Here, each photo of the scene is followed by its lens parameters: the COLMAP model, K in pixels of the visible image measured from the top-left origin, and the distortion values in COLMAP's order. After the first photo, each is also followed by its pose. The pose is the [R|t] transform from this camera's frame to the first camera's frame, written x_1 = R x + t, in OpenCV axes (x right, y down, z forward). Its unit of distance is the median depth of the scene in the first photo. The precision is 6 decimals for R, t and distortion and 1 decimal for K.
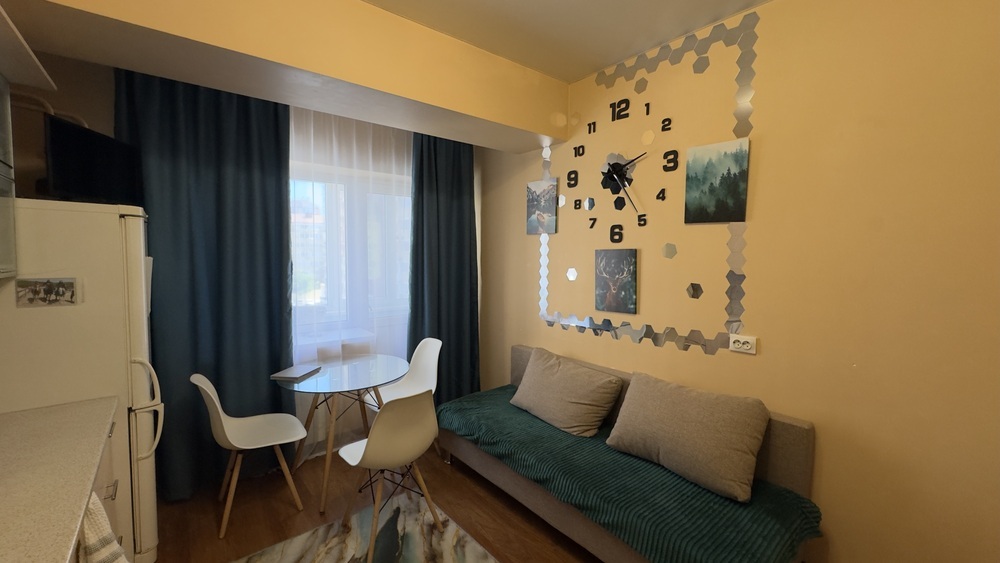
lens RADIAL K [[402.4, 0, 507.5], [0, 402.4, 283.8], [0, 0, 1]] dist [0.003454, -0.000303]
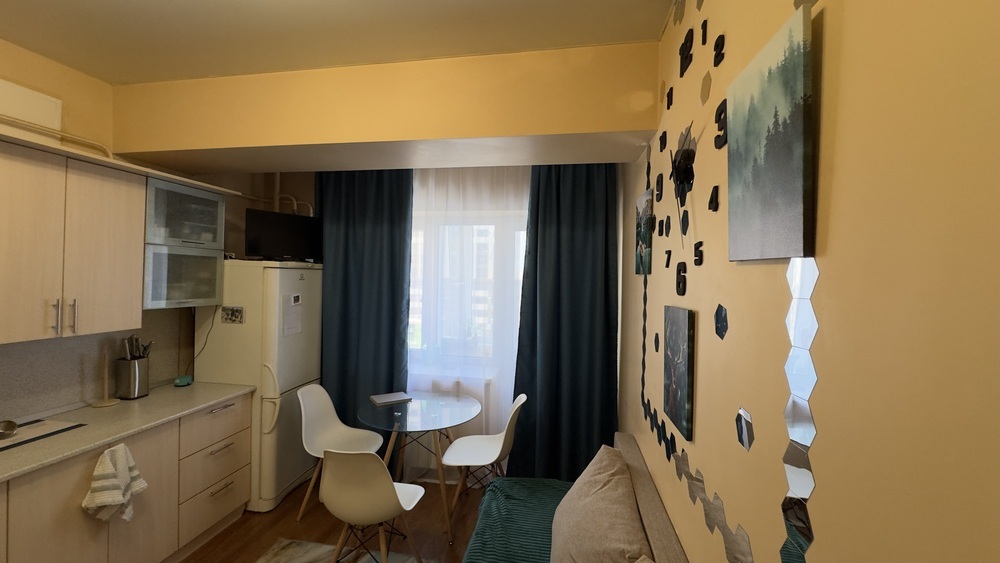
lens RADIAL K [[402.4, 0, 497.1], [0, 402.4, 278.7], [0, 0, 1]] dist [0.003454, -0.000303]
pose [[0.636030, 0.007764, -0.771625, 0.628695], [-0.076964, 0.995602, -0.053421, -0.091267], [0.767816, 0.093365, 0.633831, 0.555907]]
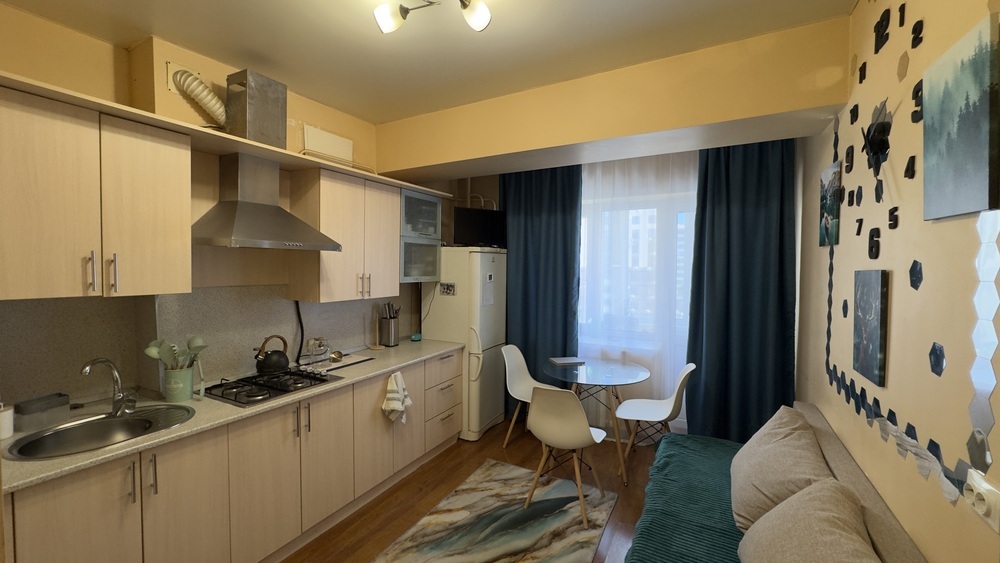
lens RADIAL K [[402.4, 0, 498.1], [0, 402.4, 279.5], [0, 0, 1]] dist [0.003454, -0.000303]
pose [[0.355204, 0.025132, -0.934451, 0.742618], [-0.076128, 0.997096, -0.002121, -0.035037], [0.931684, 0.071891, 0.356086, 0.338763]]
